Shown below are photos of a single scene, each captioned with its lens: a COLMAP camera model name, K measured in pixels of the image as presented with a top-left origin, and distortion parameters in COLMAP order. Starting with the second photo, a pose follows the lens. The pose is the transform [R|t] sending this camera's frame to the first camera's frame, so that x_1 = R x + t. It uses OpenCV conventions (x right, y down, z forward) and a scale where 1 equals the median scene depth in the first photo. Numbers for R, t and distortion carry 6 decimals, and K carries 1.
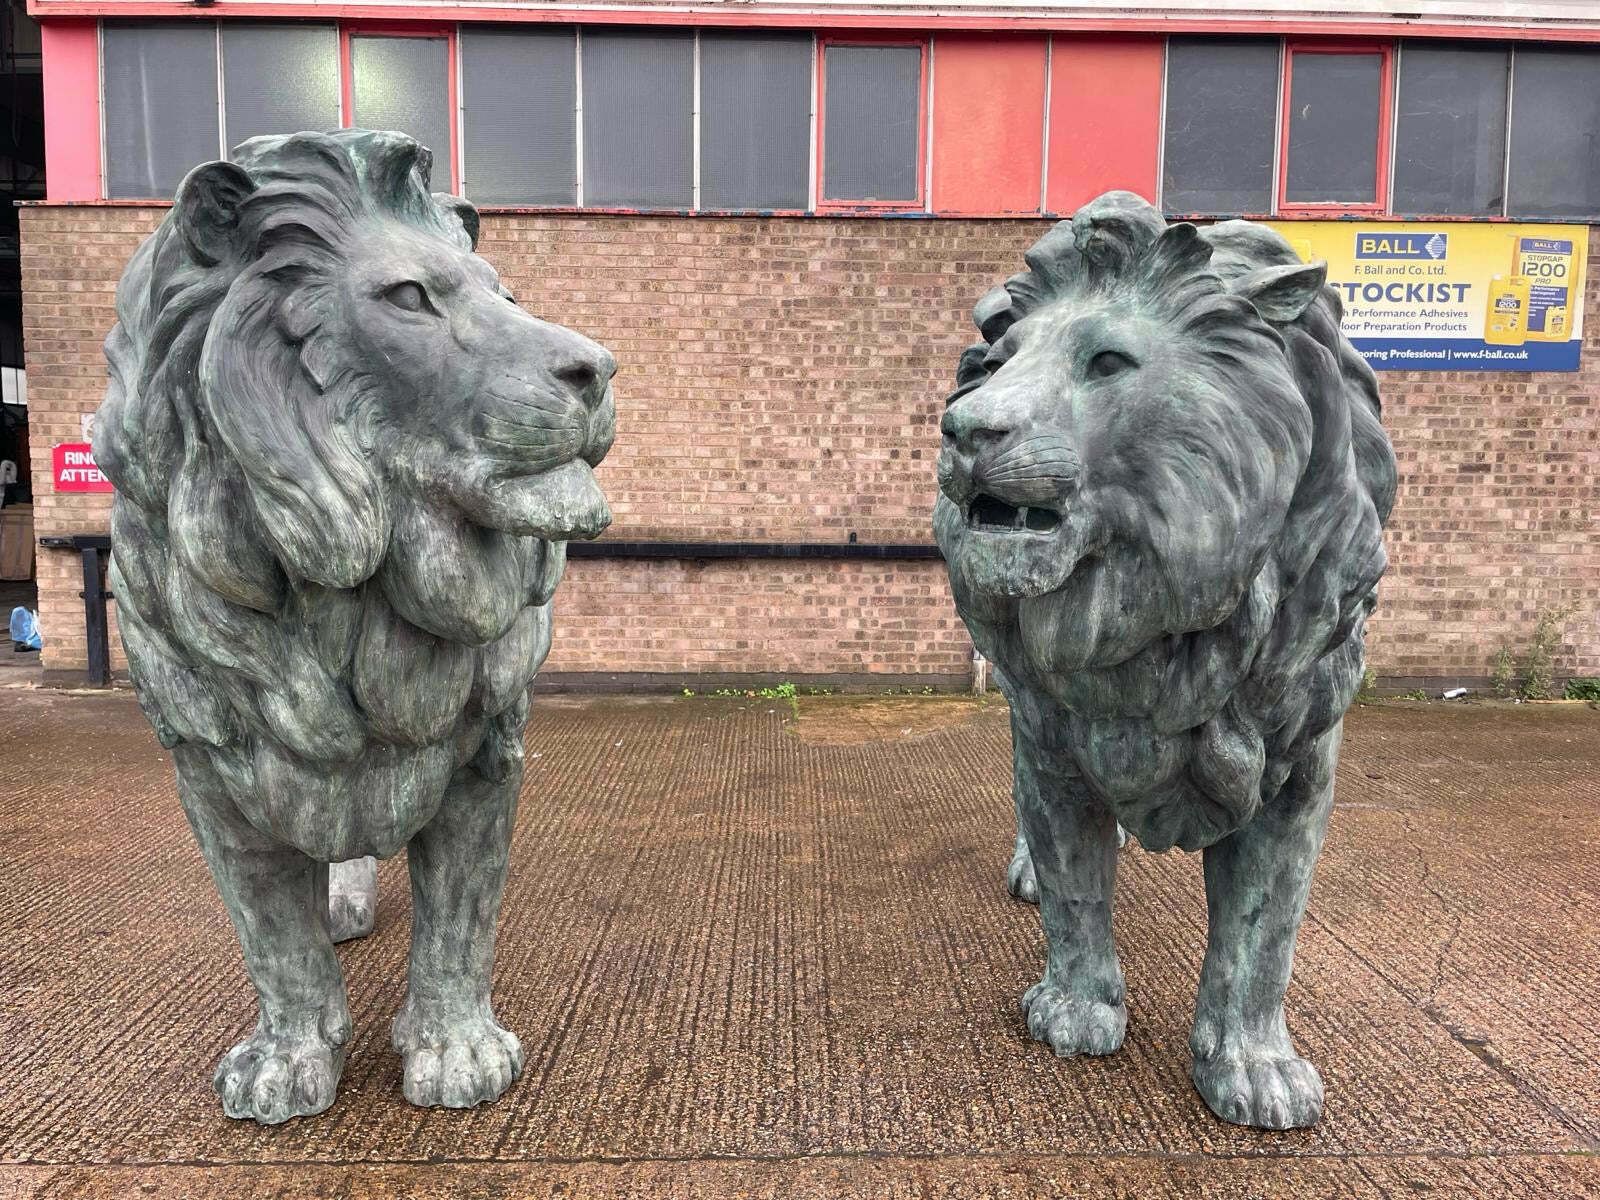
lens RADIAL K [[1207.5, 0, 795.1], [0, 1207.5, 594.8], [0, 0, 1]] dist [0.091763, -0.118454]
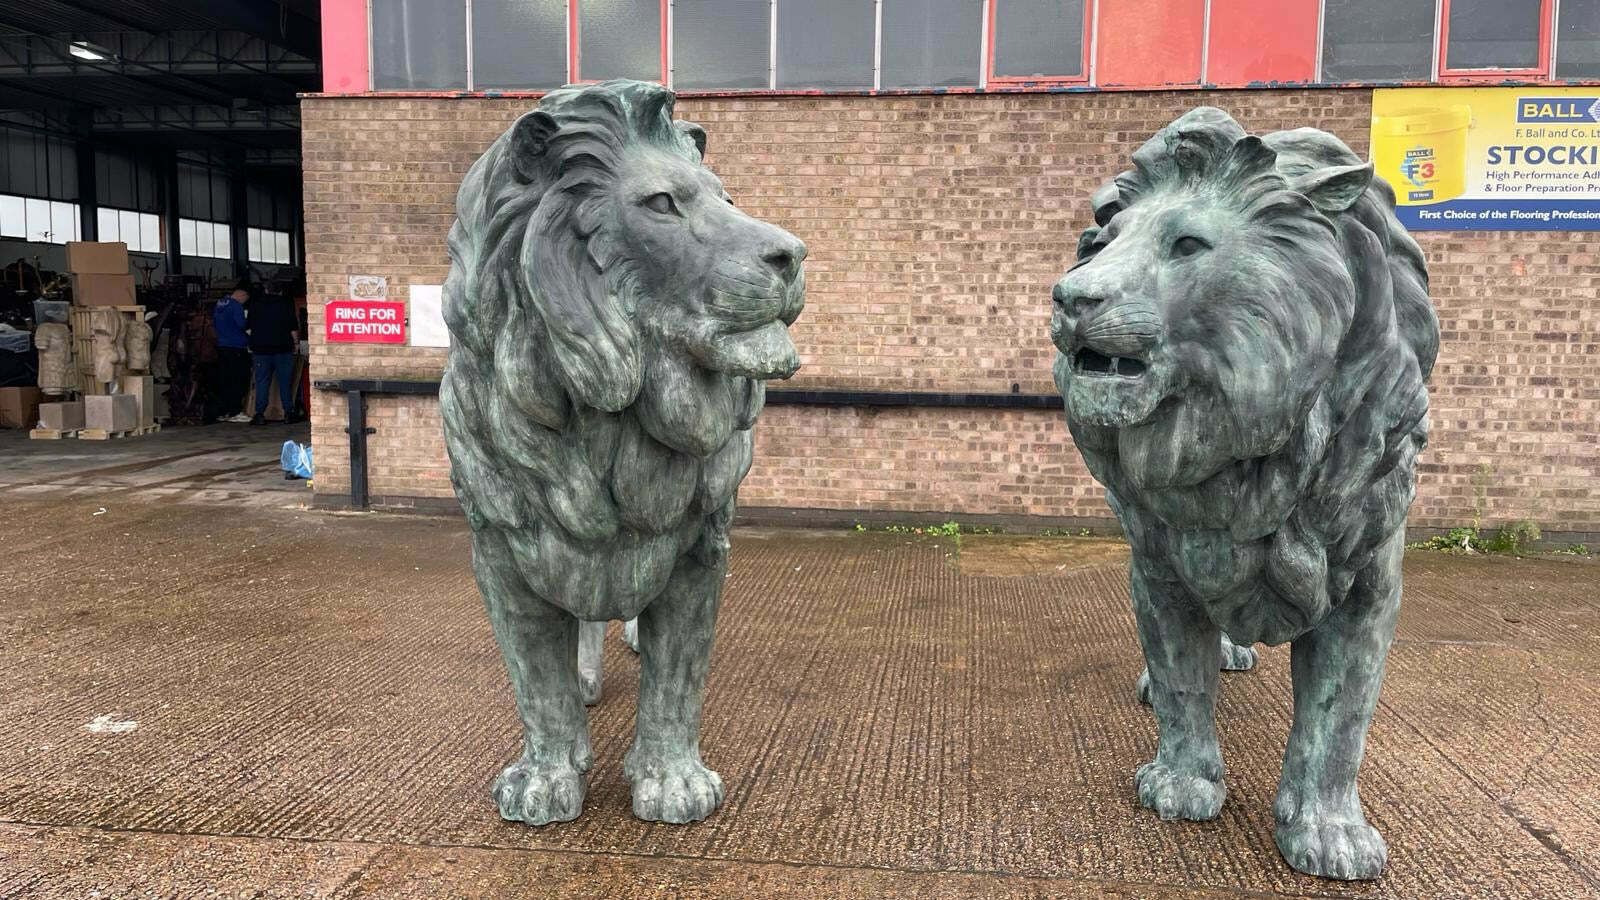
lens RADIAL K [[1206.3, 0, 816.6], [0, 1206.3, 441.6], [0, 0, 1]] dist [0.095427, -0.121487]
pose [[0.991606, 0.016889, -0.128192, 0.030442], [-0.017623, 0.999834, -0.004593, 0.022684], [0.128093, 0.006814, 0.991739, -0.255211]]
